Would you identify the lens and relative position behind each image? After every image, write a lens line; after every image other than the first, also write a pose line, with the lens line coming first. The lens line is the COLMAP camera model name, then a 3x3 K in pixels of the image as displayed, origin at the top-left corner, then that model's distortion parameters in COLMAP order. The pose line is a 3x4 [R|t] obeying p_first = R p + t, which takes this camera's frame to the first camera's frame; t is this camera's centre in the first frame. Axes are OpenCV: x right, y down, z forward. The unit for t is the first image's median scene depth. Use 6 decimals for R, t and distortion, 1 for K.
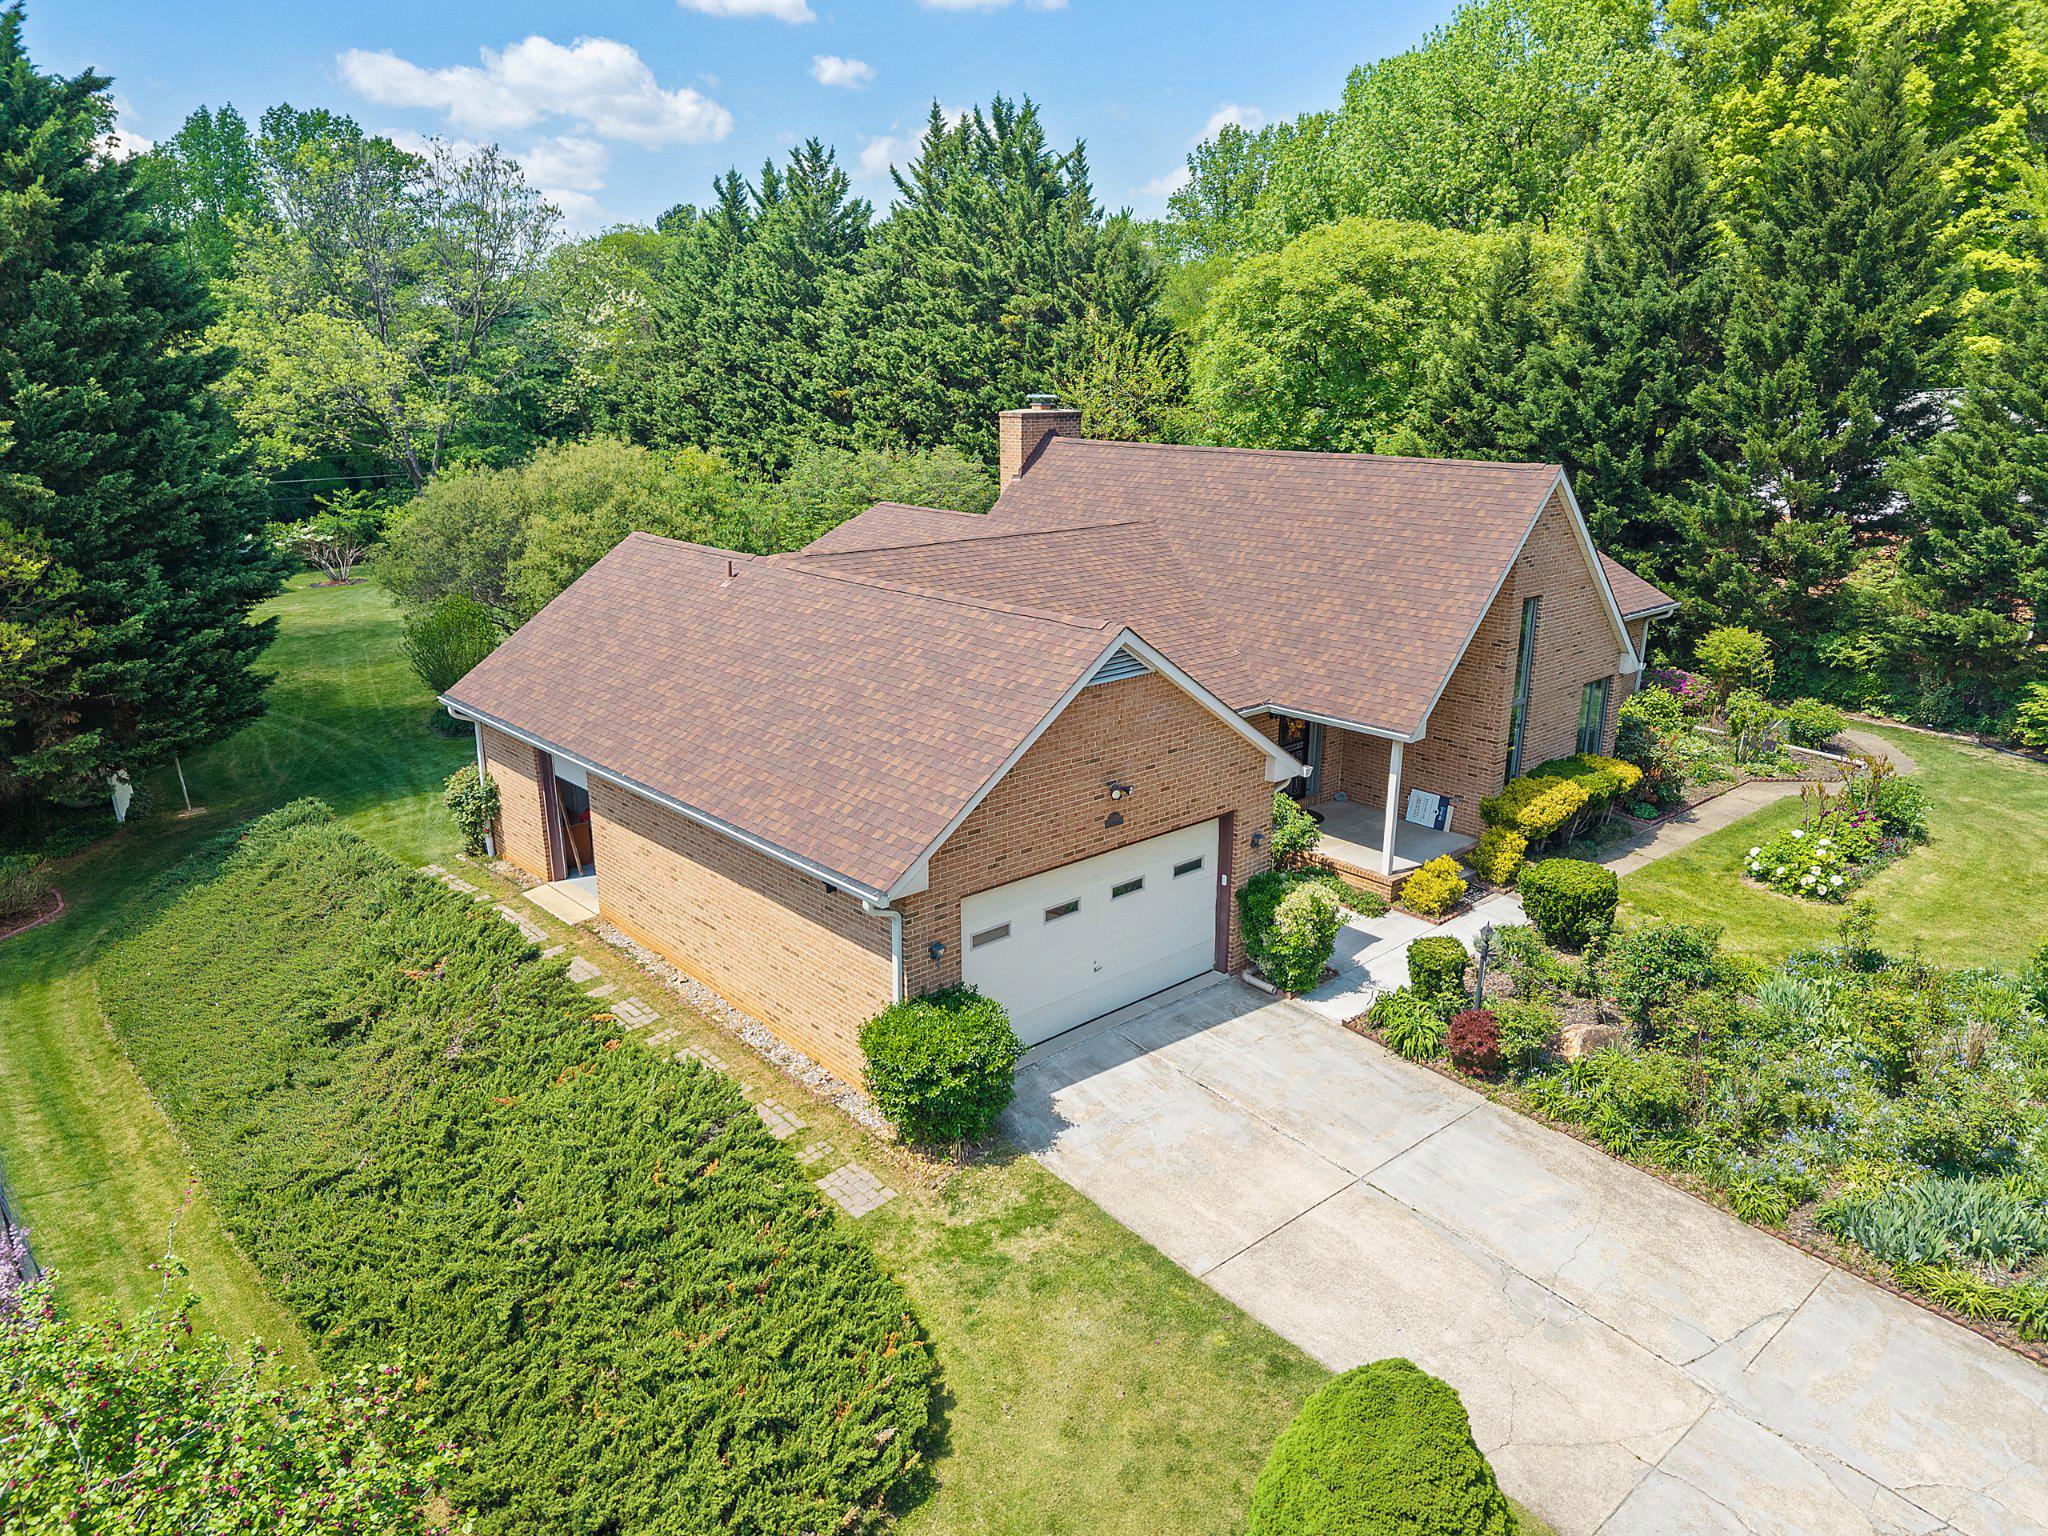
lens RADIAL K [[1340.4, 0, 1024.0], [0, 1340.4, 768.0], [0, 0, 1]] dist [0.040607, -0.000902]
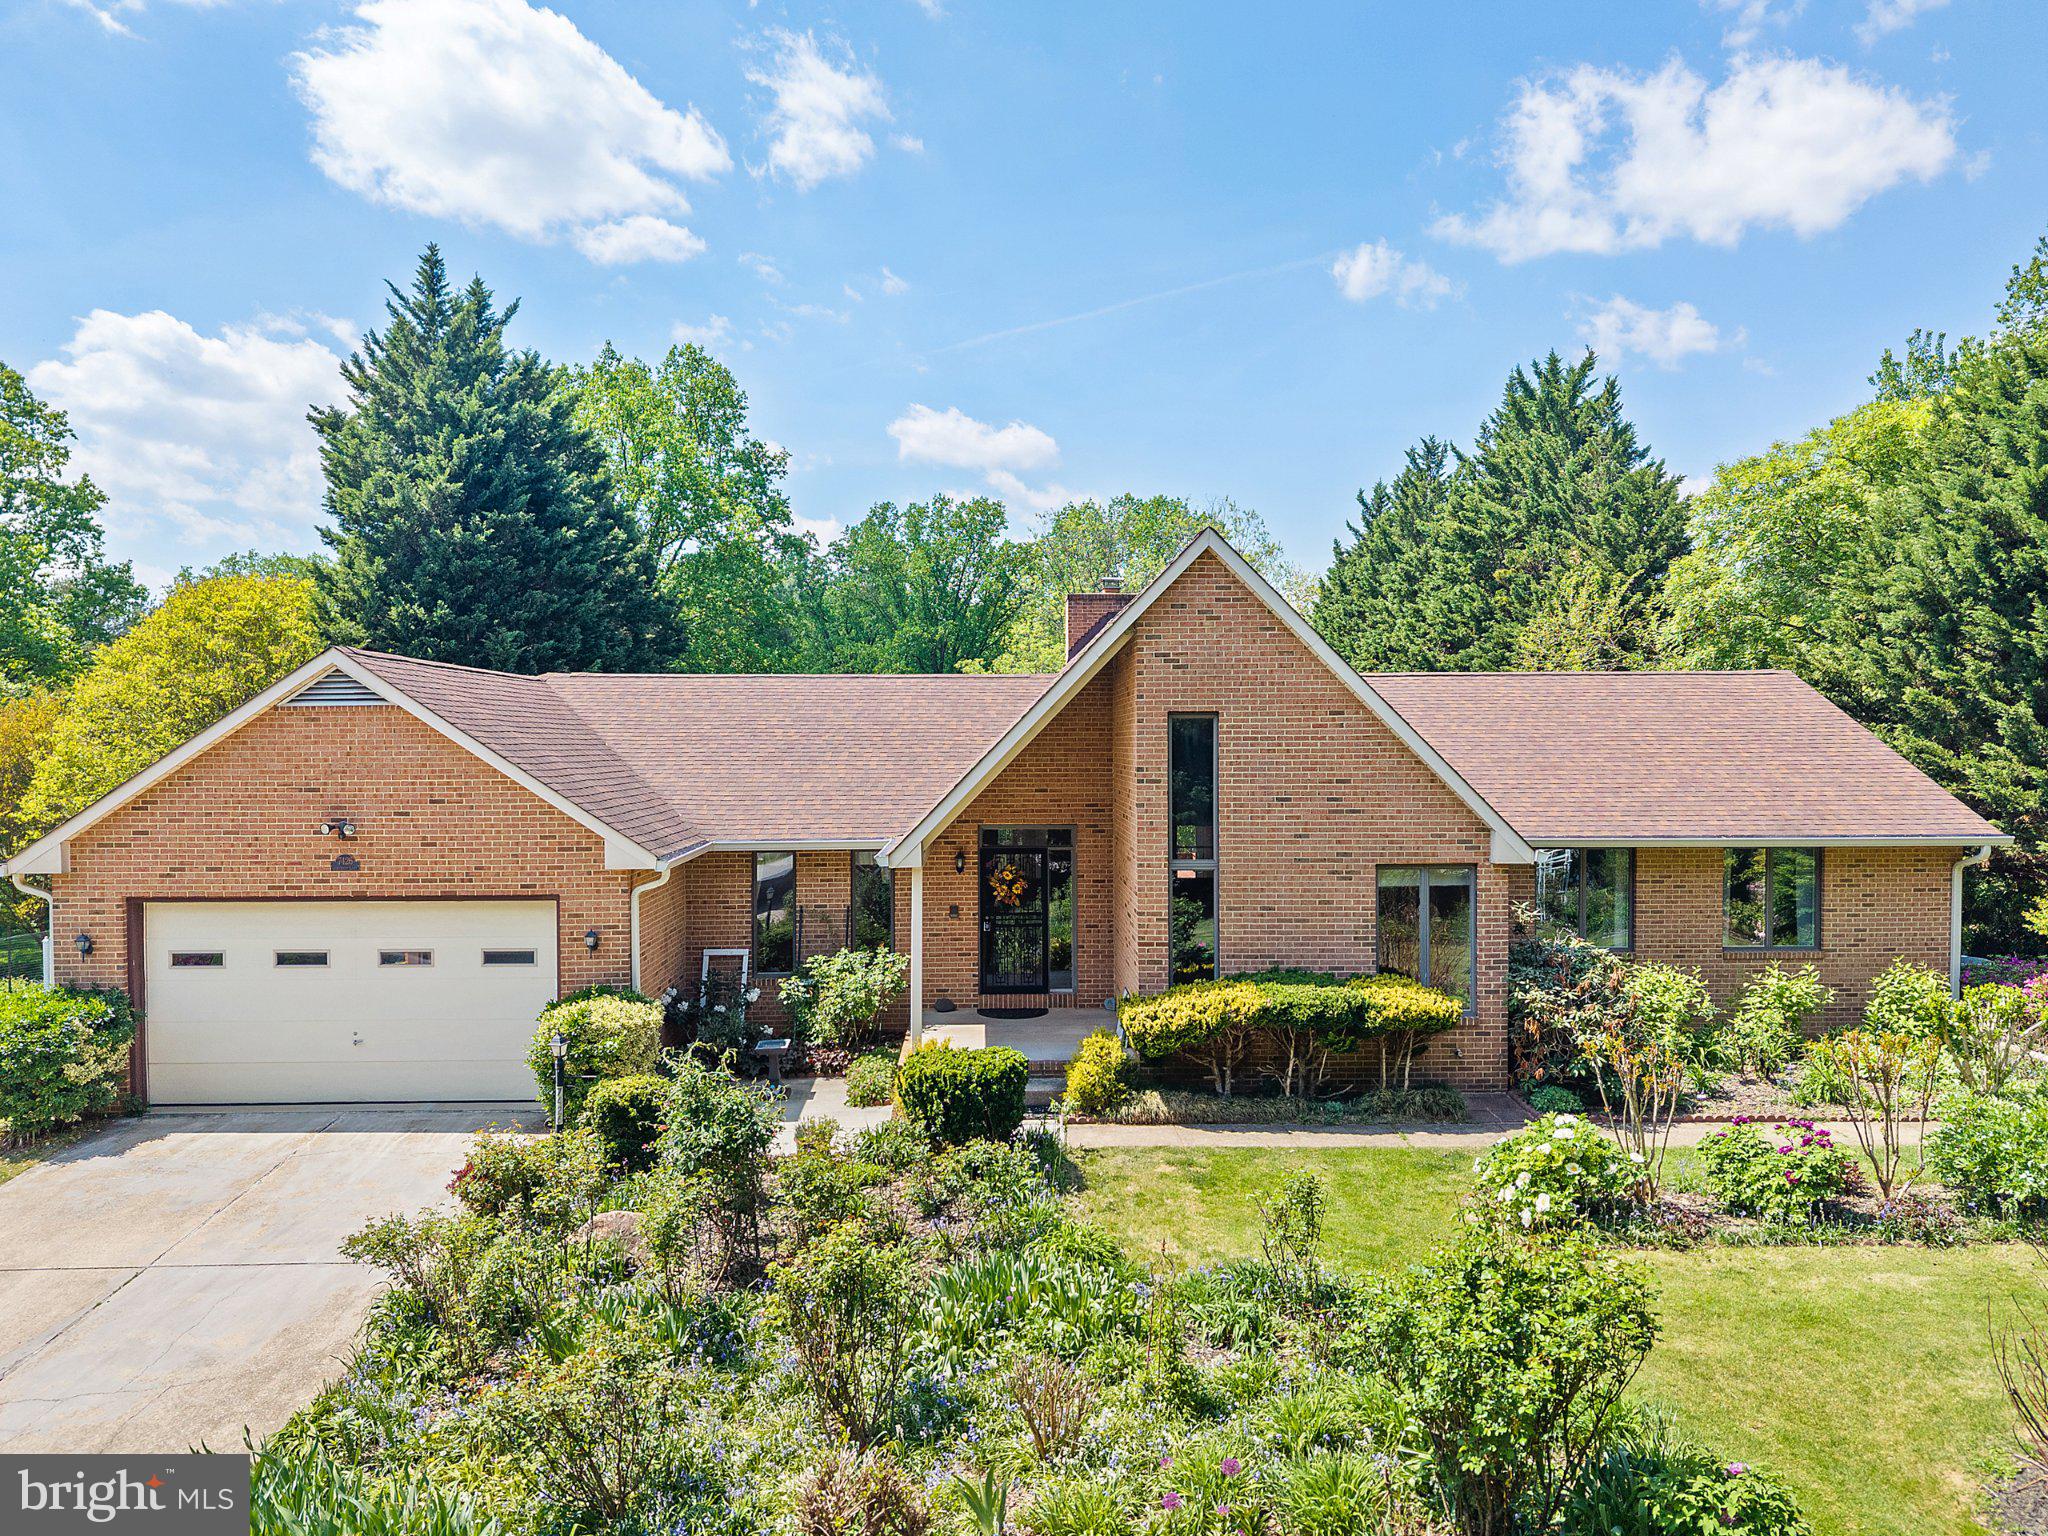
lens RADIAL K [[1373.3, 0, 1035.2], [0, 1373.3, 776.8], [0, 0, 1]] dist [0.021061, -0.016410]
pose [[0.769052, 0.010209, -0.639105, 1.011988], [-0.177943, 0.963765, -0.198727, 0.083375], [0.613919, 0.266556, 0.743002, 0.560332]]
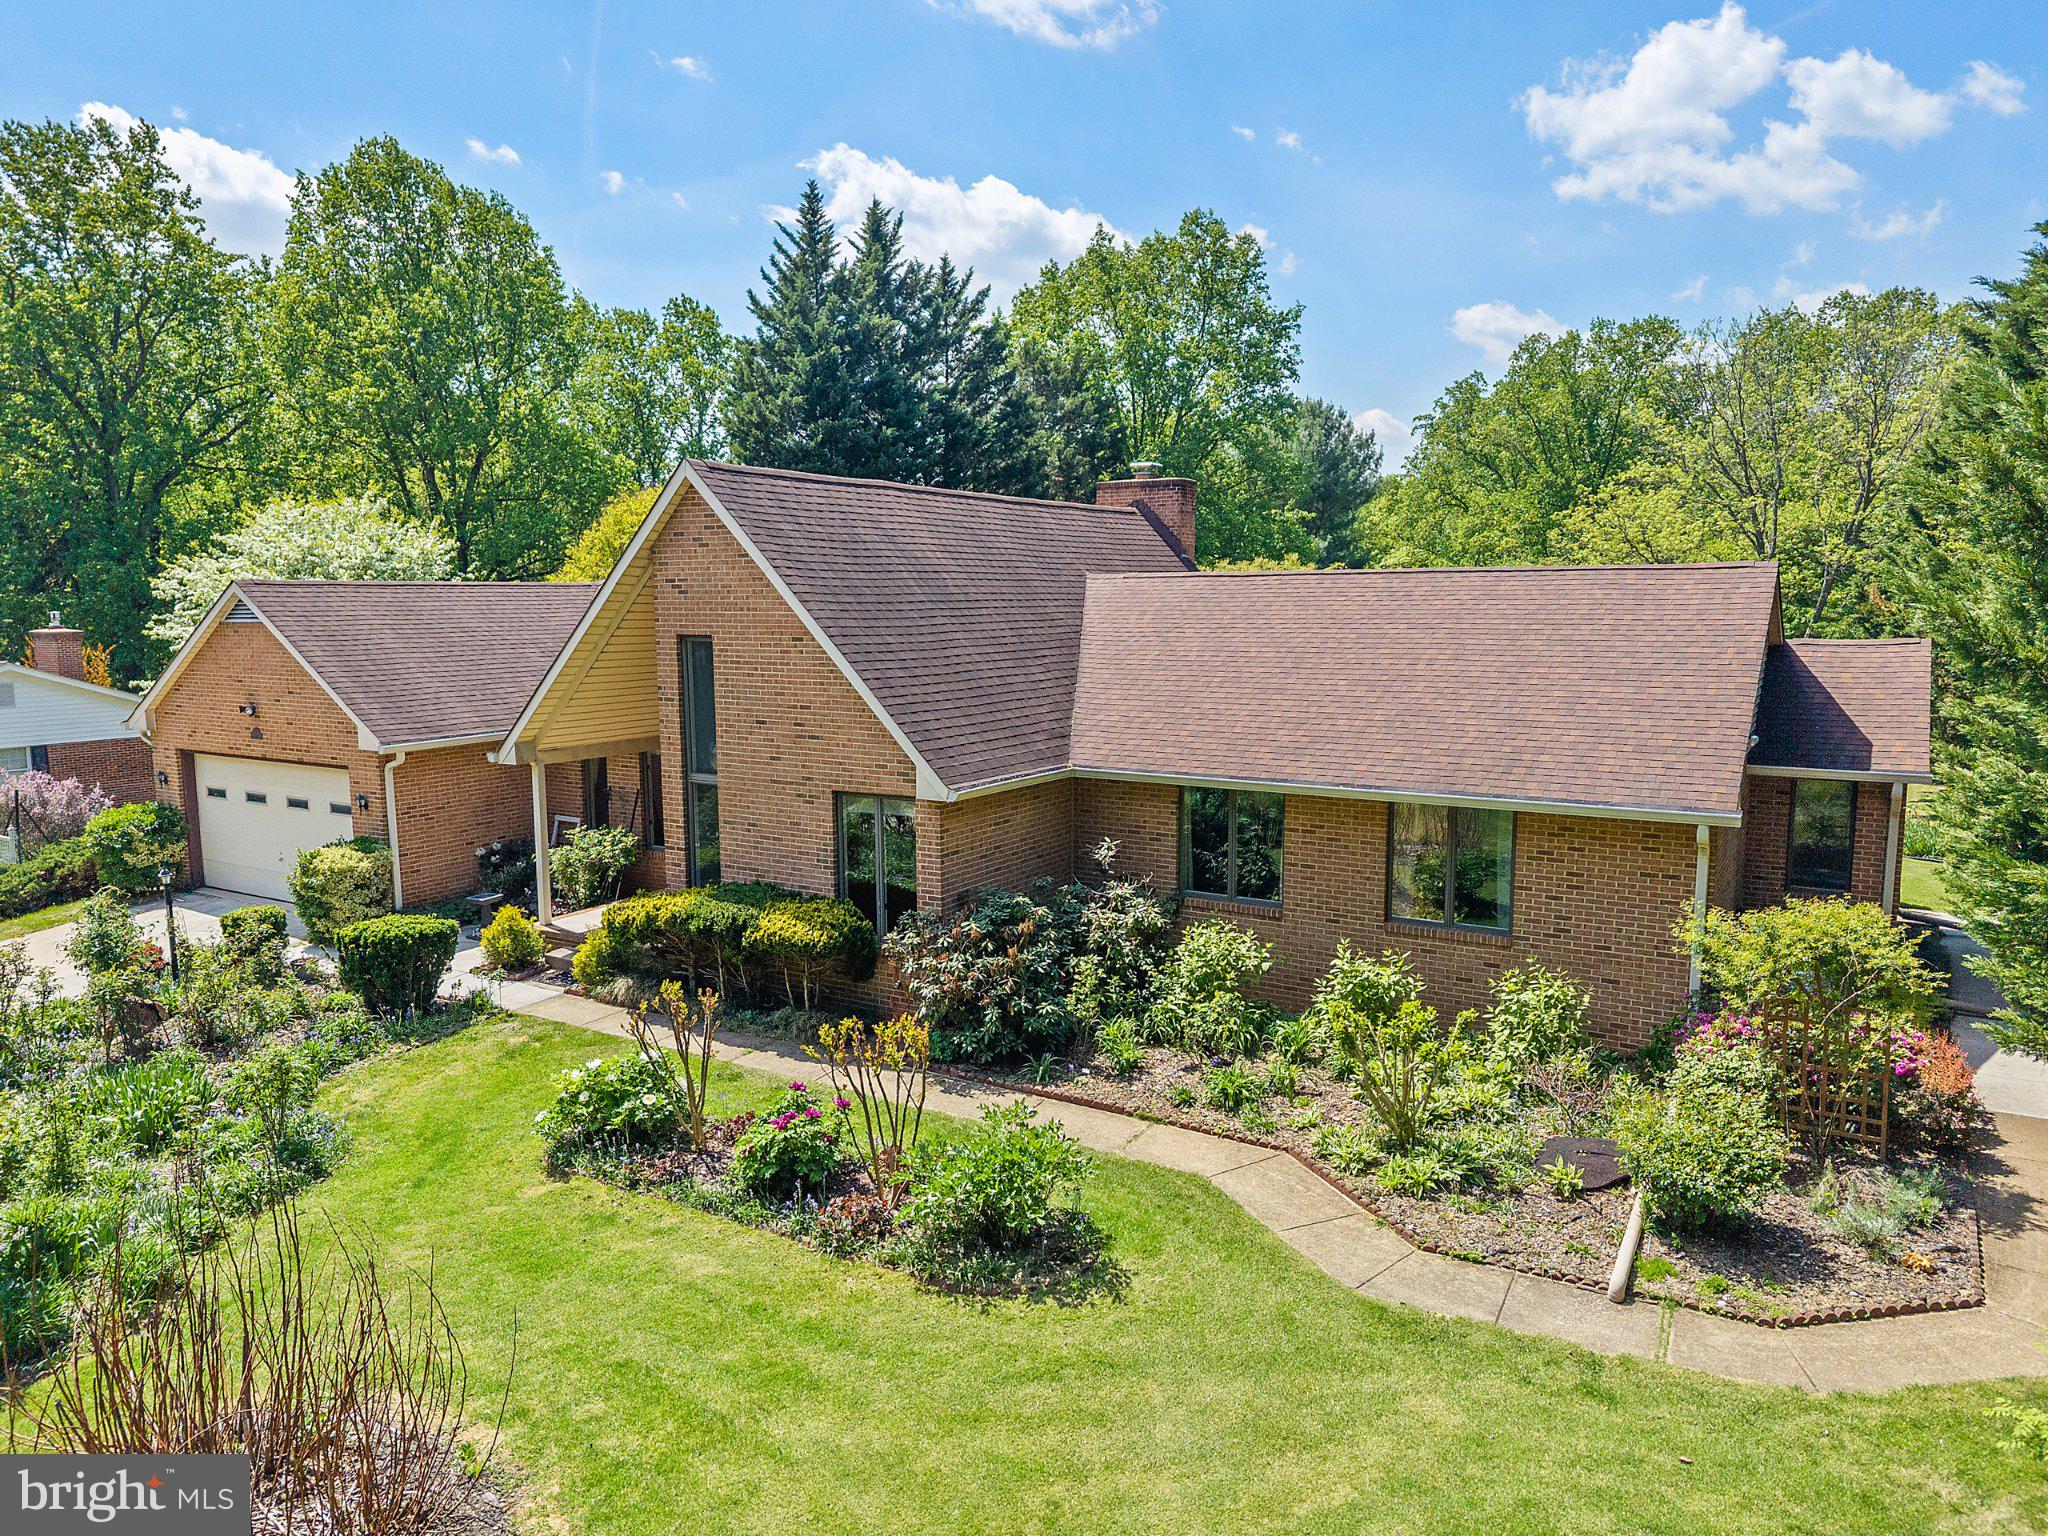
lens RADIAL K [[1392.8, 0, 1024.0], [0, 1392.8, 768.0], [0, 0, 1]] dist [0.024835, -0.000663]
pose [[0.285836, 0.114278, -0.951440, 1.546053], [-0.270965, 0.961984, 0.034140, -0.173852], [0.919171, 0.248049, 0.305935, 1.248897]]
